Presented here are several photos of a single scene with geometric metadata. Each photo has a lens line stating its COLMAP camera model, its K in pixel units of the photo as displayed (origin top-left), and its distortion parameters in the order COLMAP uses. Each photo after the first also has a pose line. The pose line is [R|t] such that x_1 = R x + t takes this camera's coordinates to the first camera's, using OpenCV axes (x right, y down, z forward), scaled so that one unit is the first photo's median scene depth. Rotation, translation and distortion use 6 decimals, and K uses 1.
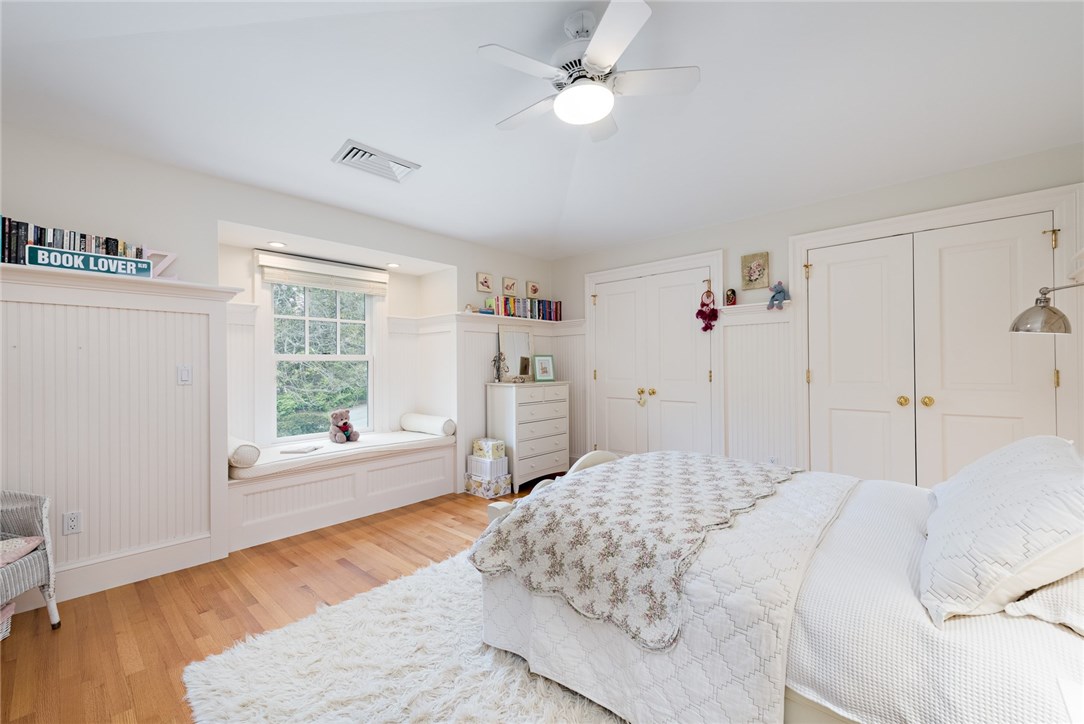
lens RADIAL K [[438.7, 0, 535.3], [0, 438.7, 363.8], [0, 0, 1]] dist [0.020850, -0.000193]
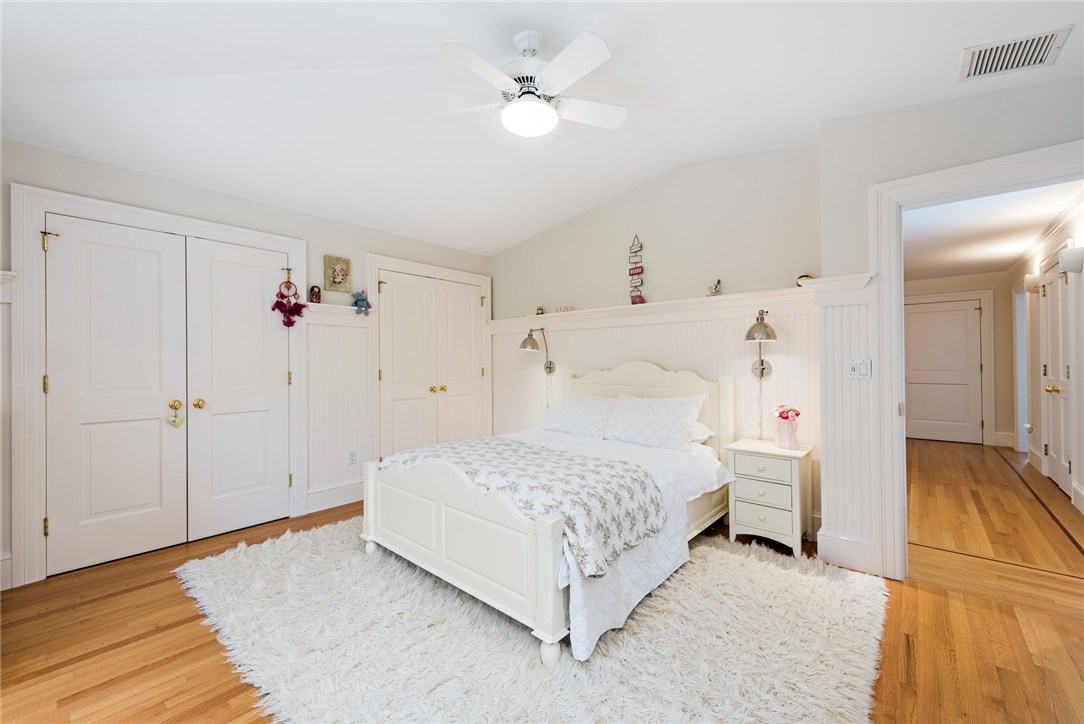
lens RADIAL K [[438.7, 0, 535.3], [0, 438.7, 363.8], [0, 0, 1]] dist [0.020850, -0.000193]
pose [[-0.015932, 0.011008, 0.999812, -0.507971], [0.003290, 0.999935, -0.010957, 0.010129], [-0.999868, 0.003115, -0.015967, 0.542685]]
